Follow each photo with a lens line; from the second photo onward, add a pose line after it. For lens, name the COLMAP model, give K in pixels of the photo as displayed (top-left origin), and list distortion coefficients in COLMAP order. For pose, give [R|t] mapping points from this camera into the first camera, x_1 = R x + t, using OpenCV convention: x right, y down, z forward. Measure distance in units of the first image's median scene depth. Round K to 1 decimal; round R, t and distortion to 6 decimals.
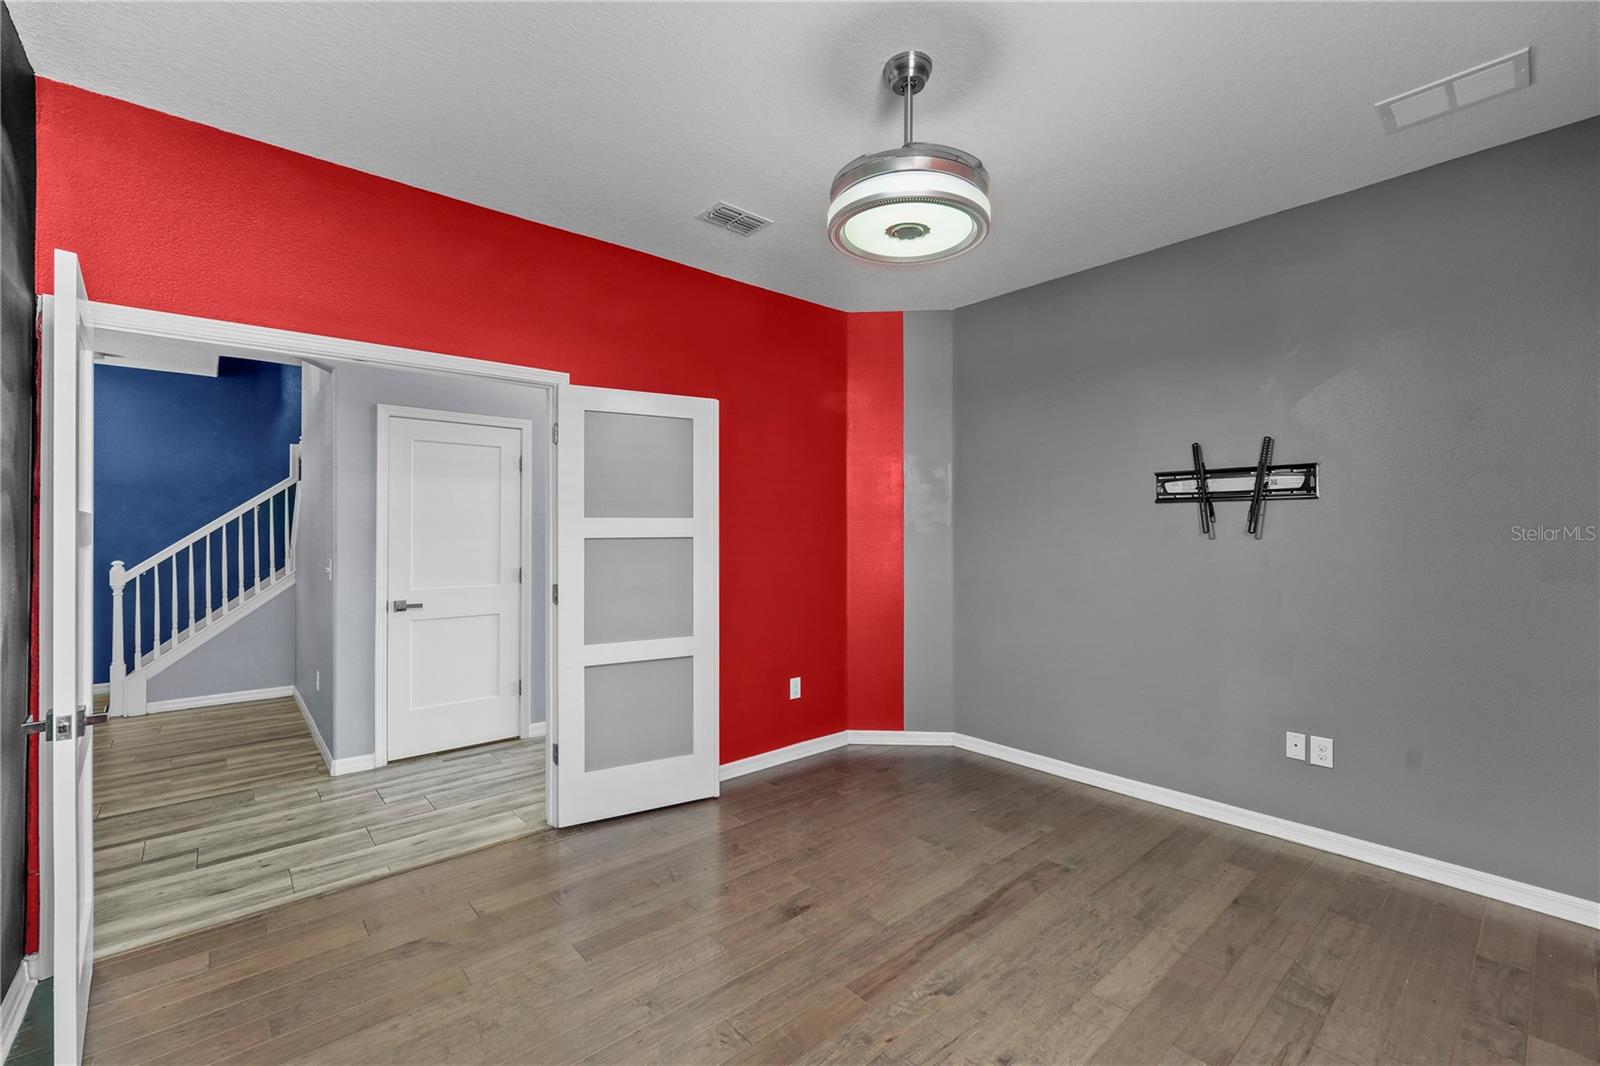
lens RADIAL K [[682.9, 0, 797.1], [0, 682.9, 527.9], [0, 0, 1]] dist [-0.017785, 0.006834]
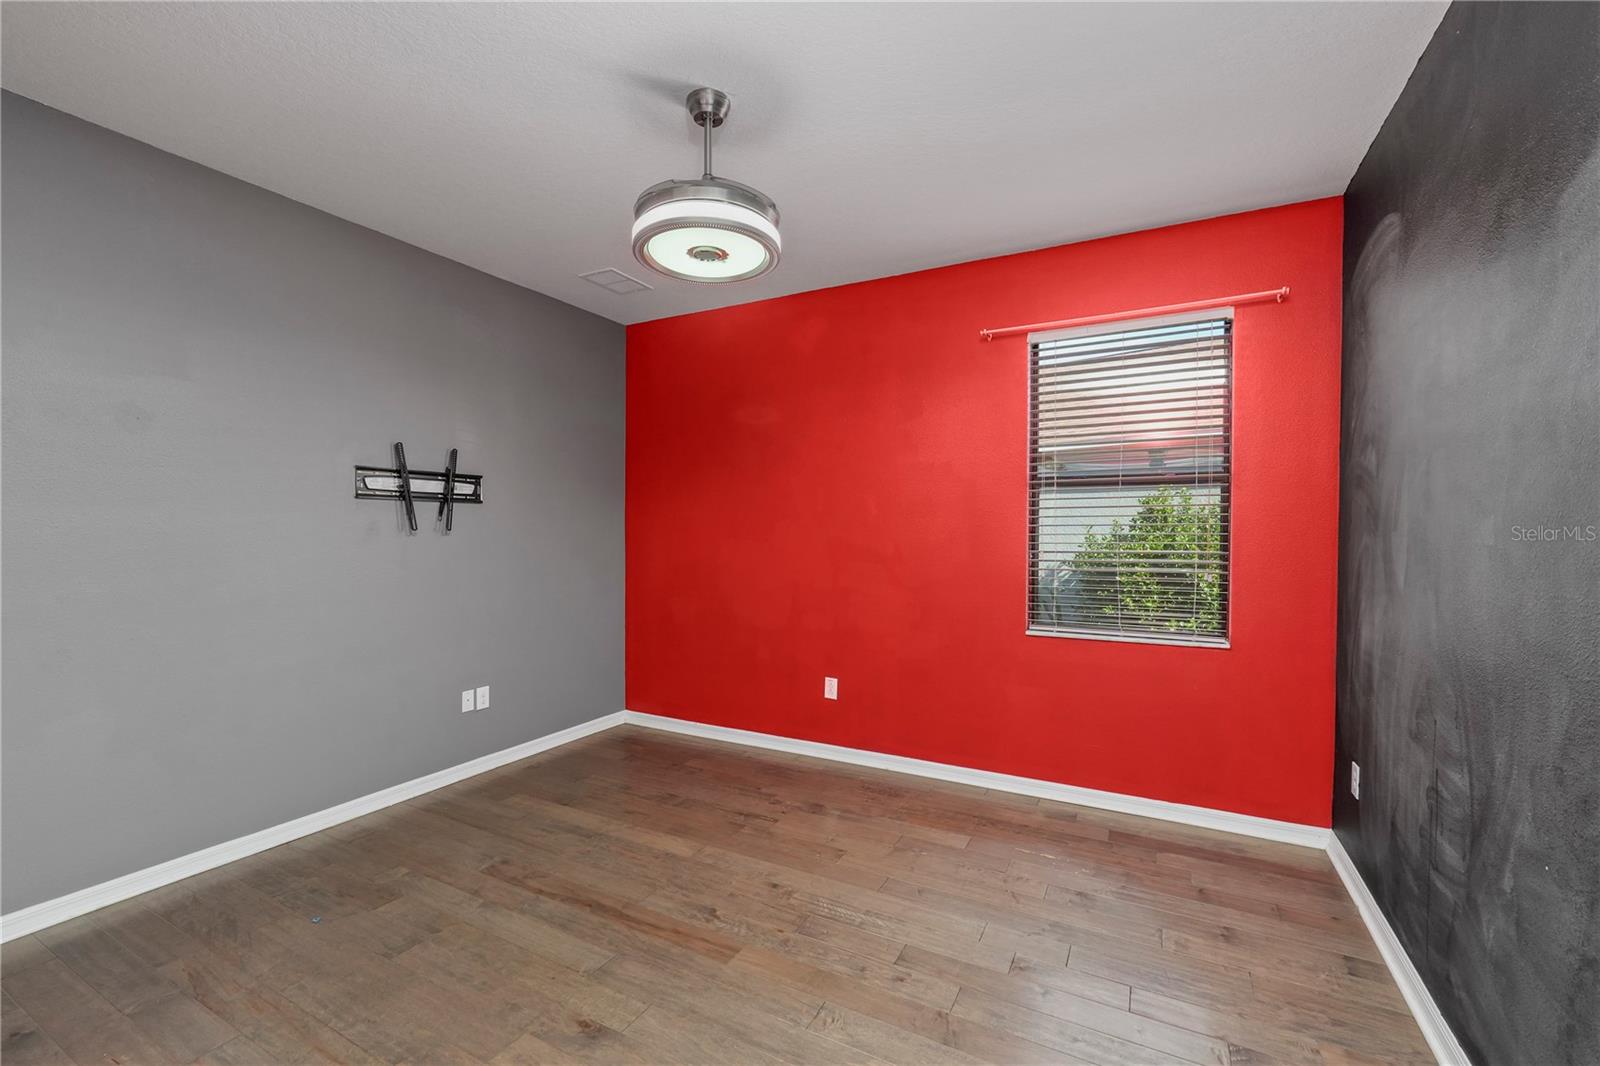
lens RADIAL K [[682.9, 0, 797.1], [0, 682.9, 527.9], [0, 0, 1]] dist [-0.017785, 0.006834]
pose [[-0.365041, 0.008057, 0.930957, -0.645005], [-0.006439, 0.999917, -0.011178, 0.013069], [-0.930969, -0.010075, -0.364958, 0.881276]]
